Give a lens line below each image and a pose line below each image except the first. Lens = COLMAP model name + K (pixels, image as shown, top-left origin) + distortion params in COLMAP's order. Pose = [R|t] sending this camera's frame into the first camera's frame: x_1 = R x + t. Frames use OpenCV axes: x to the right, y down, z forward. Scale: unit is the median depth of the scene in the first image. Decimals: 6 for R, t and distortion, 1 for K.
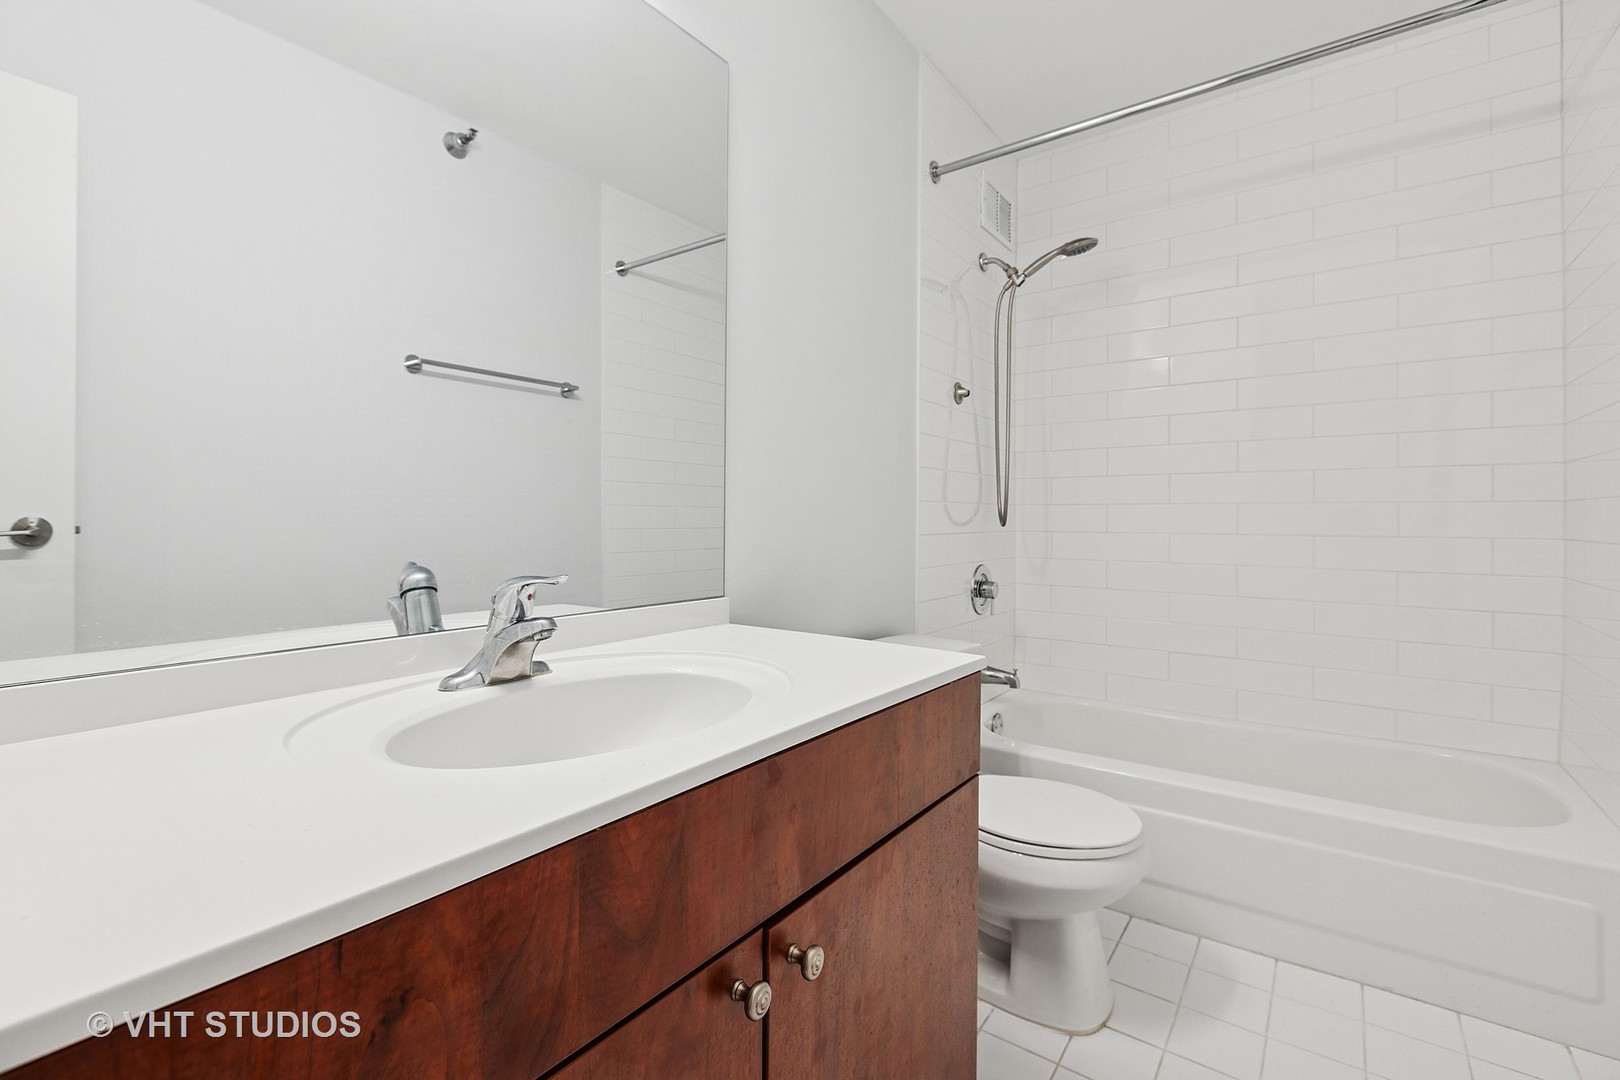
lens RADIAL K [[726.1, 0, 804.4], [0, 726.1, 512.3], [0, 0, 1]] dist [0.000248, -0.000373]
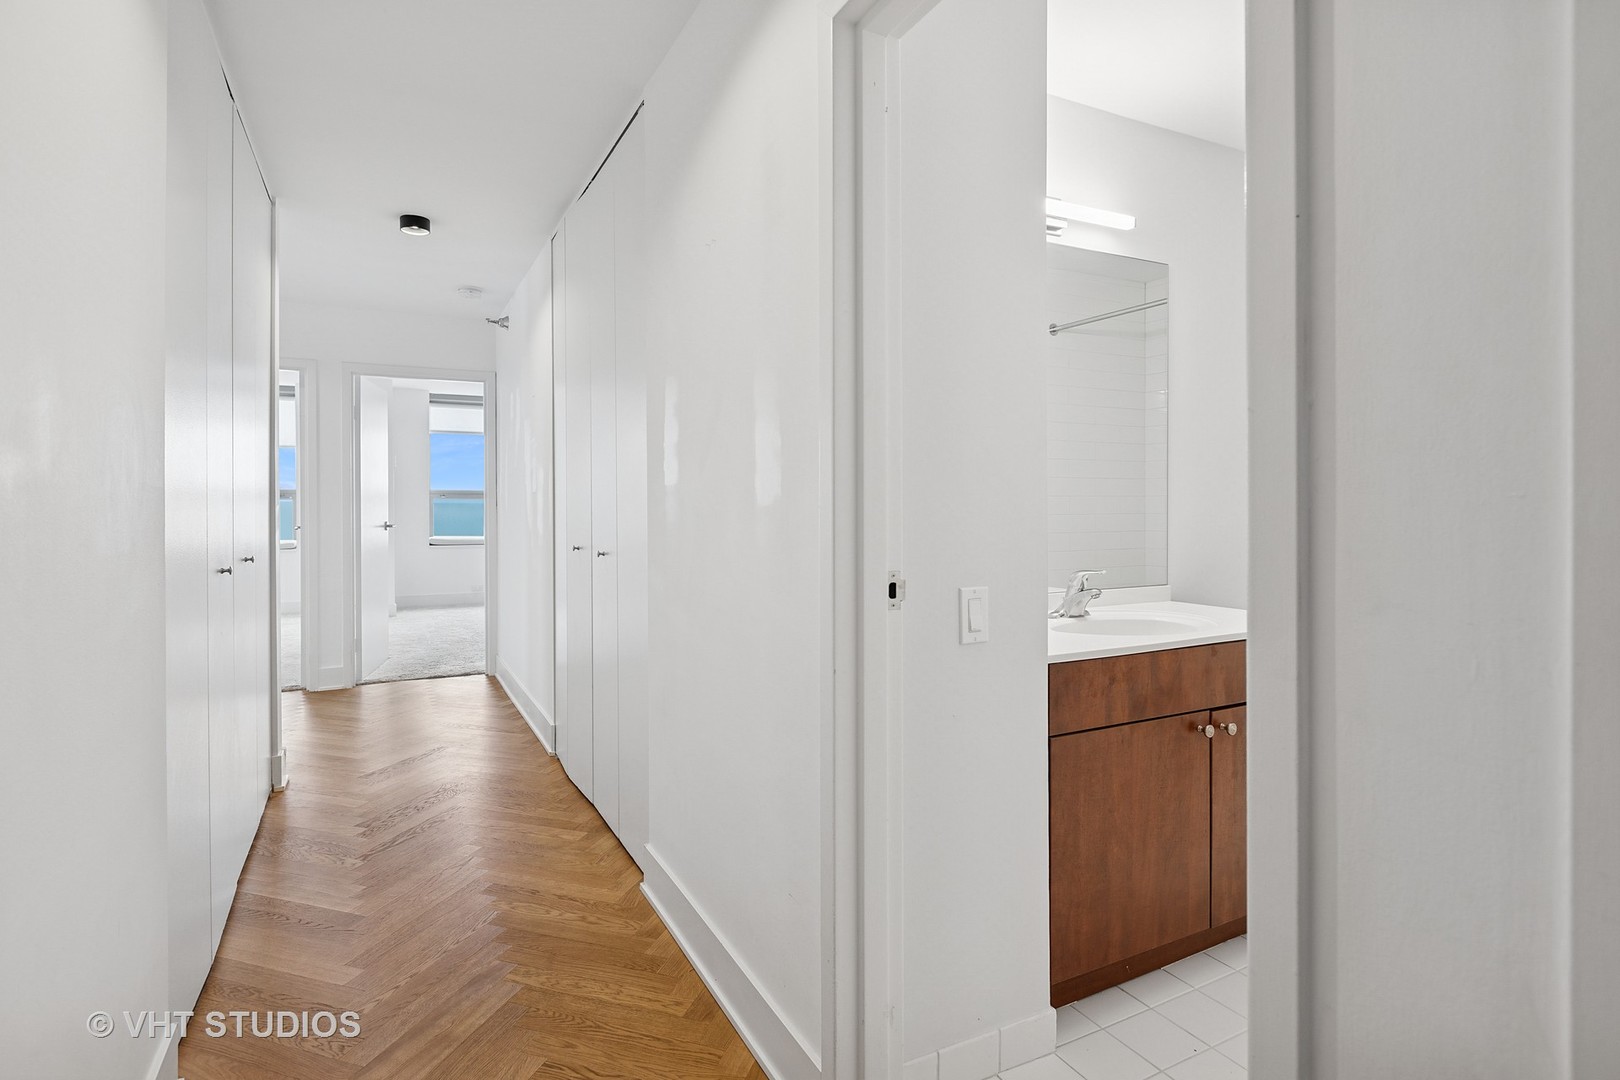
lens RADIAL K [[813.4, 0, 804.4], [0, 813.4, 510.1], [0, 0, 1]] dist [-0.001776, -0.001450]
pose [[0.895992, -0.009445, -0.443970, -0.056263], [0.016345, 0.999798, 0.011717, -0.185280], [0.443770, -0.017755, 0.895965, -2.126351]]
